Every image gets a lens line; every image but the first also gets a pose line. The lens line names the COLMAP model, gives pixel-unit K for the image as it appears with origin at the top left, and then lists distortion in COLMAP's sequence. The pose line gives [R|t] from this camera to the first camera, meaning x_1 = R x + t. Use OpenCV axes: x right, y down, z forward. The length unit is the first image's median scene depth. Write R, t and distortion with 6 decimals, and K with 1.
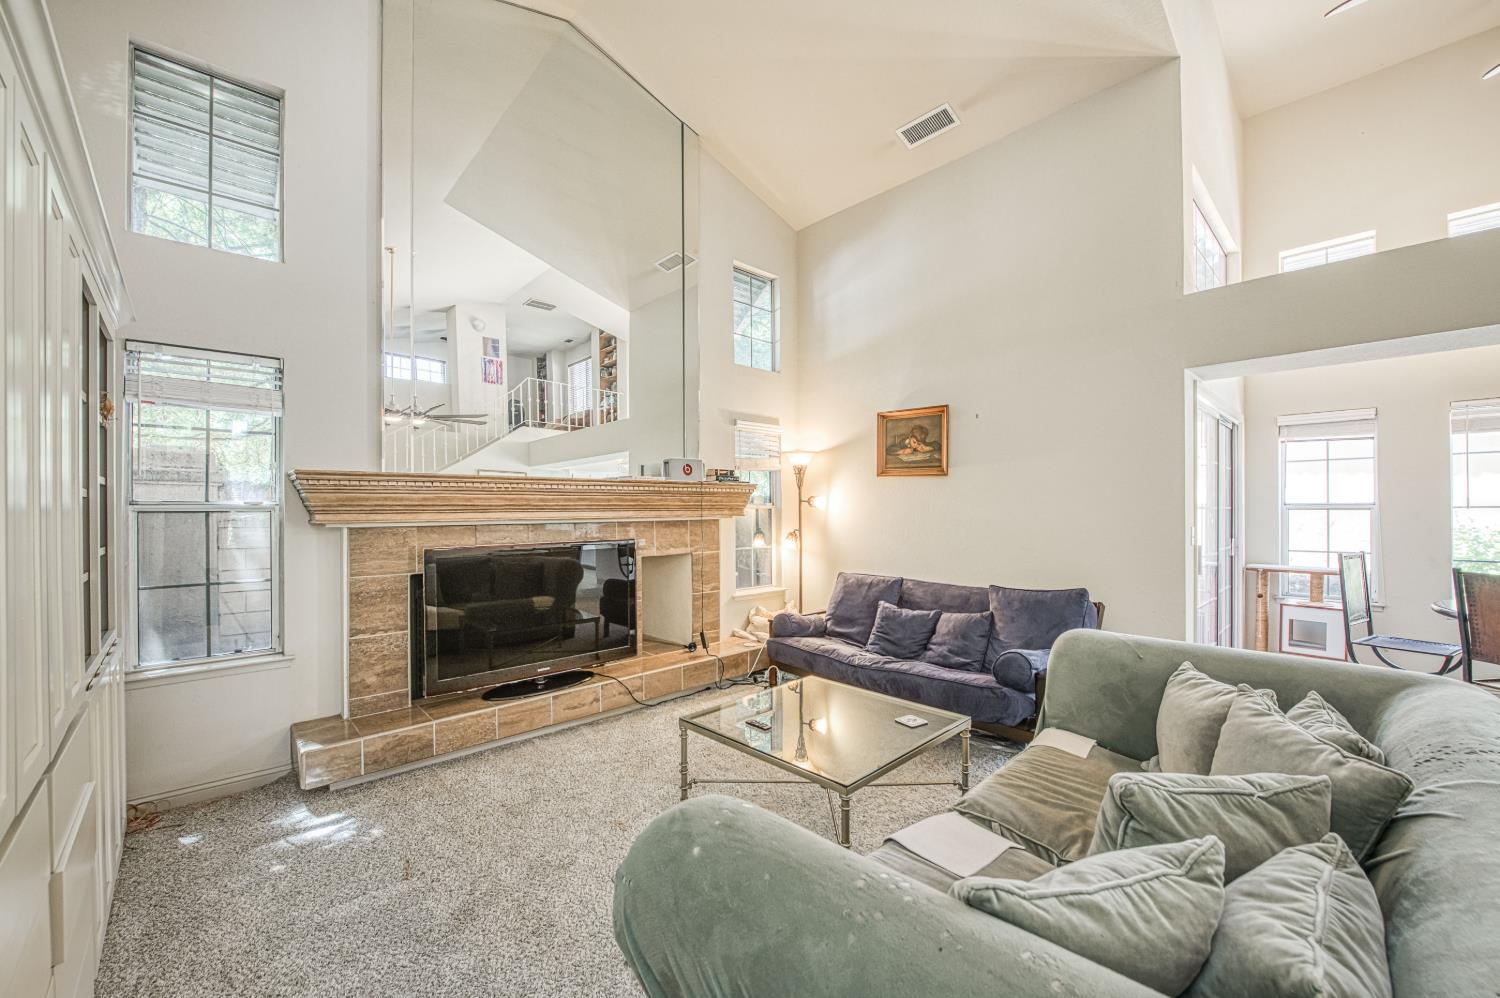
lens RADIAL K [[600.3, 0, 750.2], [0, 600.3, 507.2], [0, 0, 1]] dist [-0.003038, -0.000336]
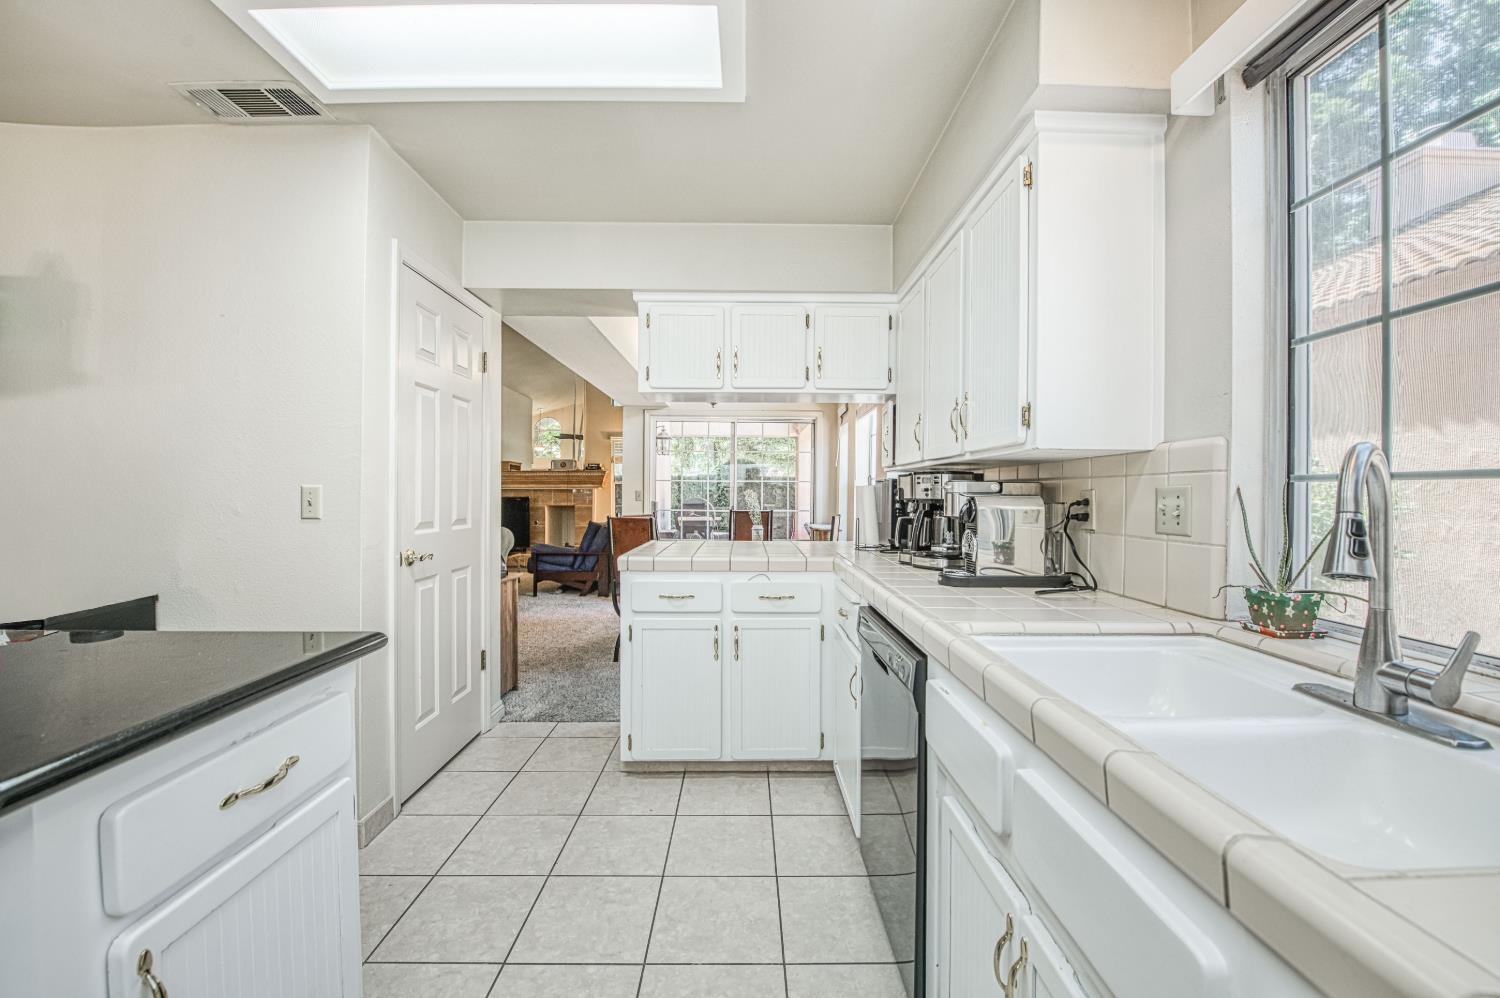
lens RADIAL K [[638.1, 0, 769.5], [0, 638.1, 492.7], [0, 0, 1]] dist [-0.001203, -0.000217]
pose [[0.727997, 0.005598, -0.685557, 1.774967], [-0.007206, 0.999974, 0.000513, 0.026558], [0.685542, 0.004567, 0.728019, -0.105416]]
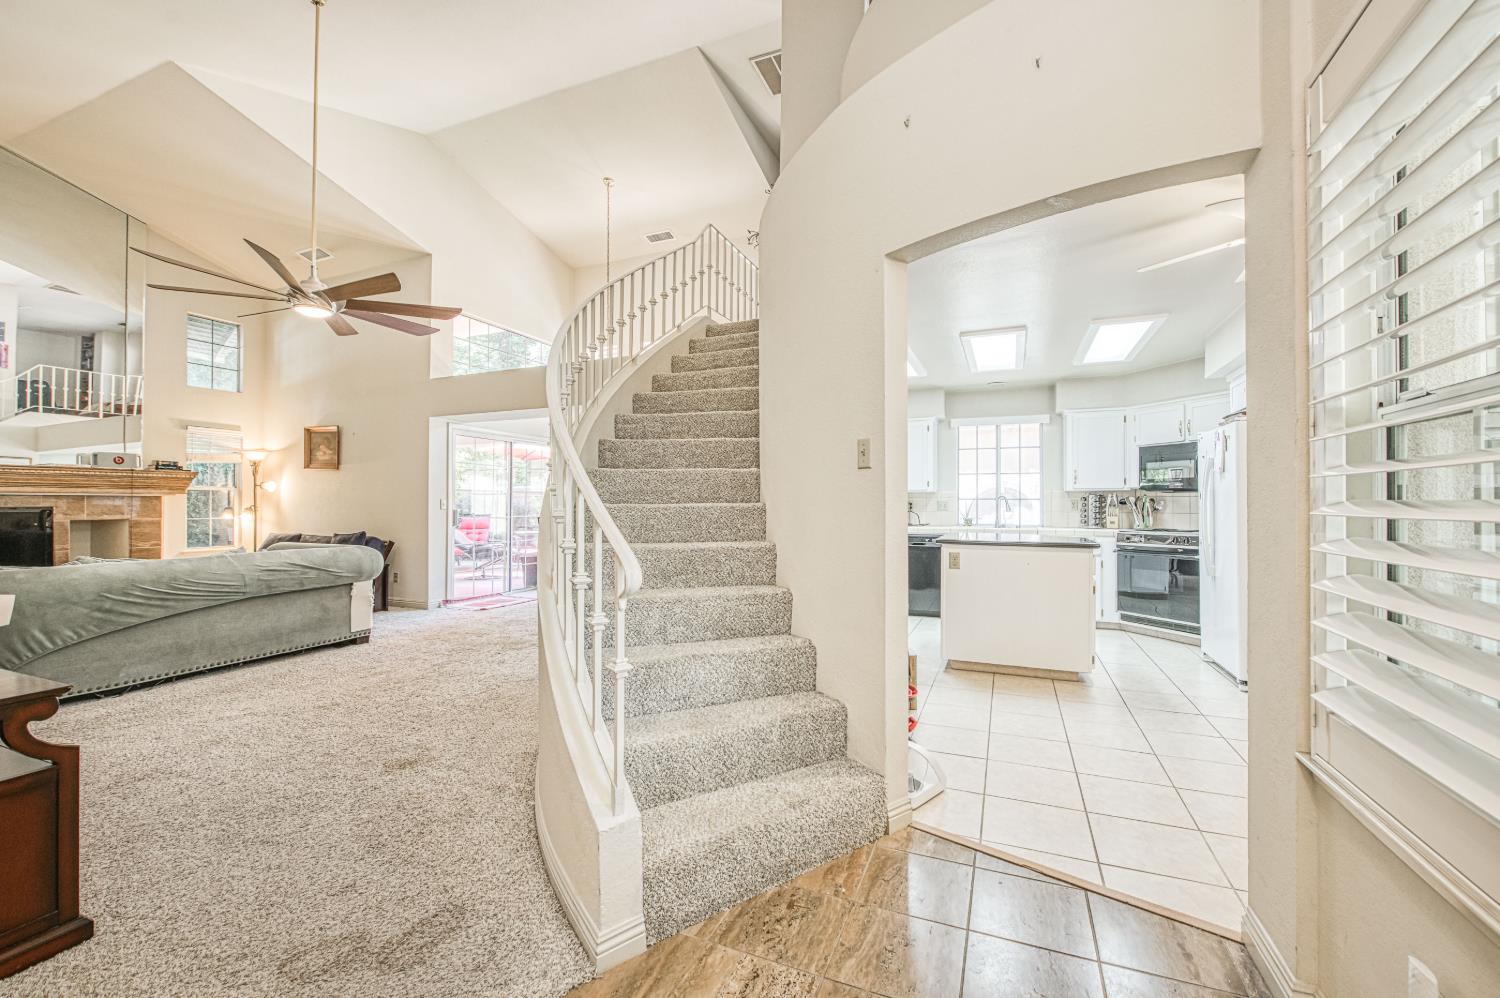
lens RADIAL K [[601.2, 0, 776.0], [0, 601.2, 499.6], [0, 0, 1]] dist [-0.013478, -0.000307]
pose [[0.904746, 0.007871, 0.425878, 0.680145], [-0.003919, 0.999941, -0.010155, 0.037474], [-0.425932, 0.007519, 0.904724, -0.902191]]
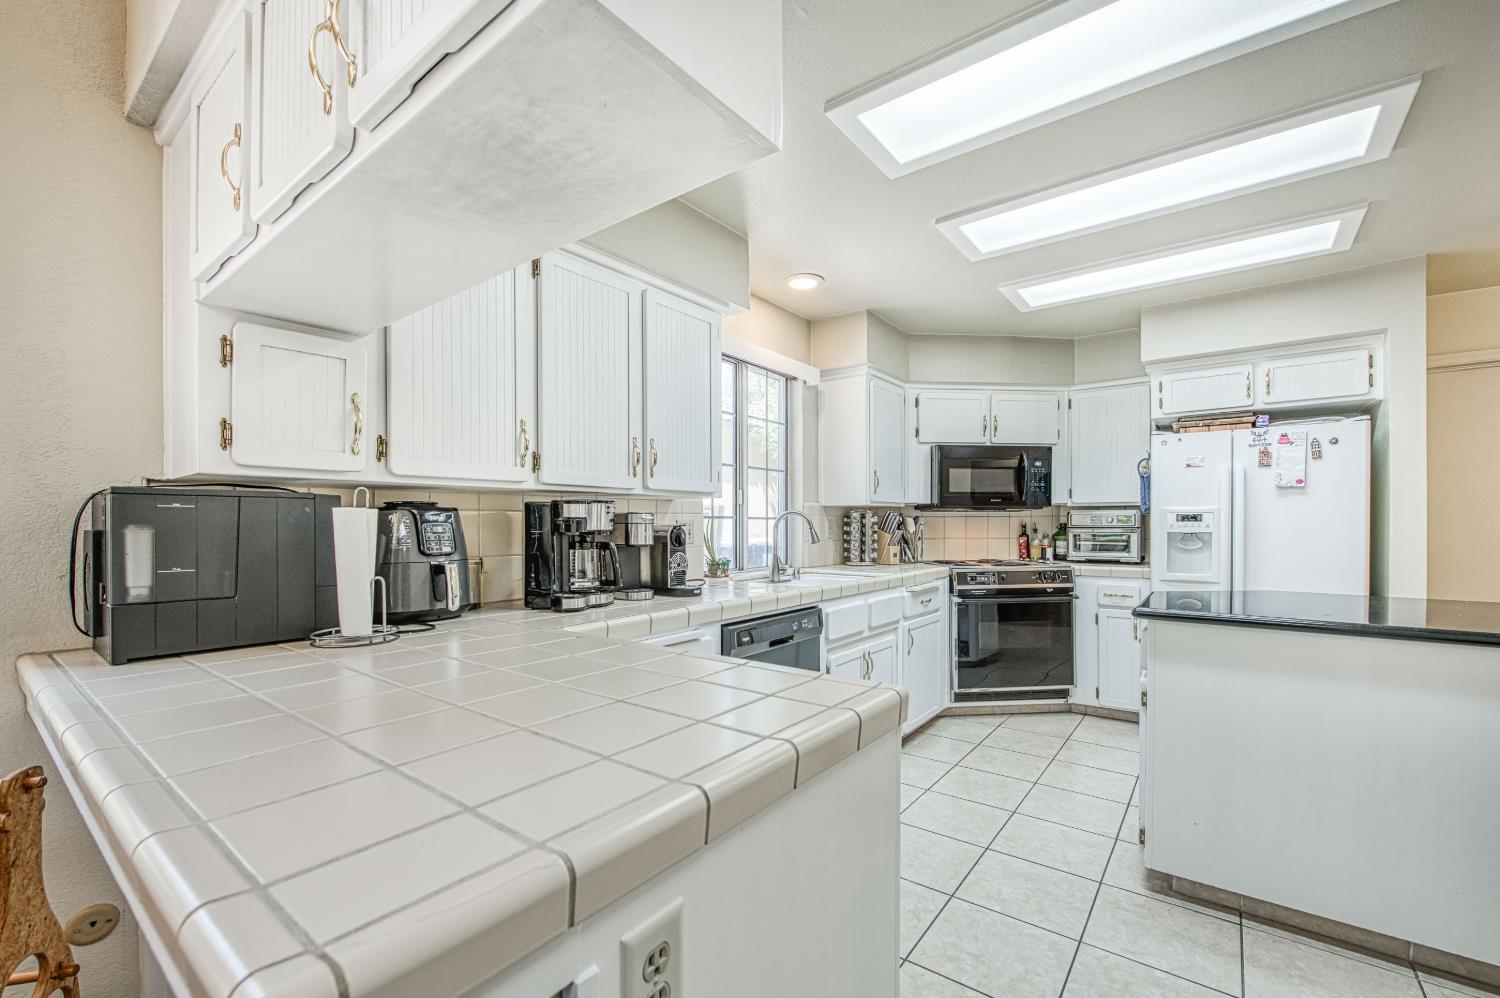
lens RADIAL K [[572.4, 0, 716.0], [0, 572.4, 526.5], [0, 0, 1]] dist [0.000857, -0.000051]
pose [[-0.087669, -0.002836, 0.996146, 1.111153], [0.002340, 0.999993, 0.003053, 0.027033], [-0.996147, 0.002599, -0.087662, 0.313750]]
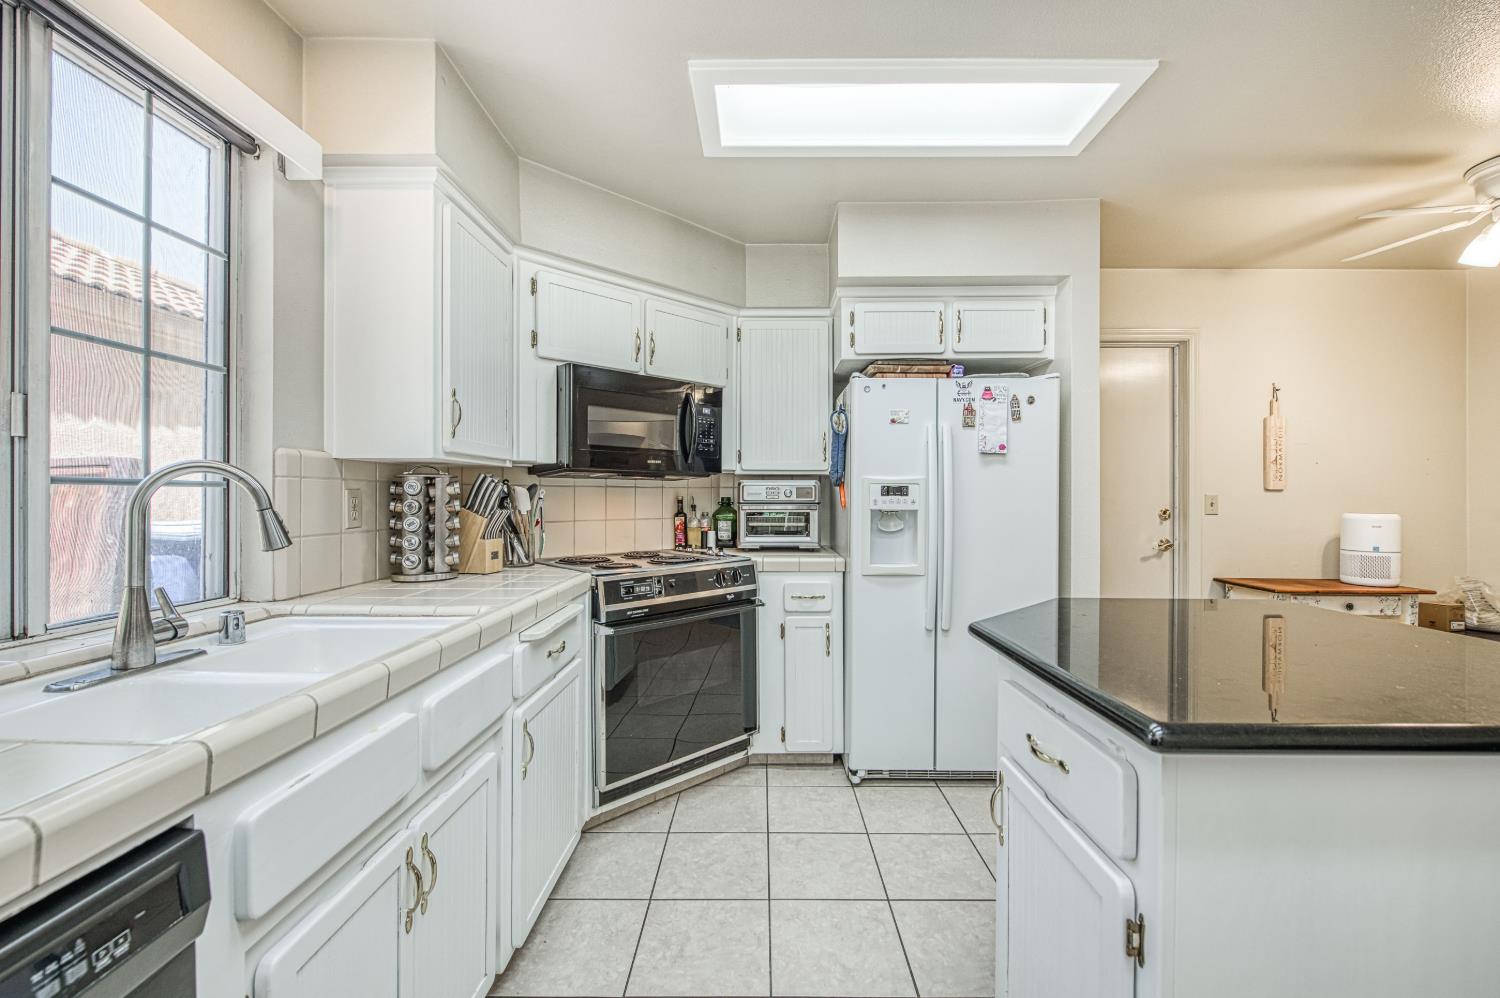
lens RADIAL K [[601.5, 0, 729.0], [0, 601.5, 497.0], [0, 0, 1]] dist [-0.011985, -0.000288]
pose [[-0.691478, 0.001688, 0.722395, 1.449677], [0.000614, 0.999998, -0.001750, 0.026725], [-0.722397, -0.000767, -0.691478, 0.174330]]
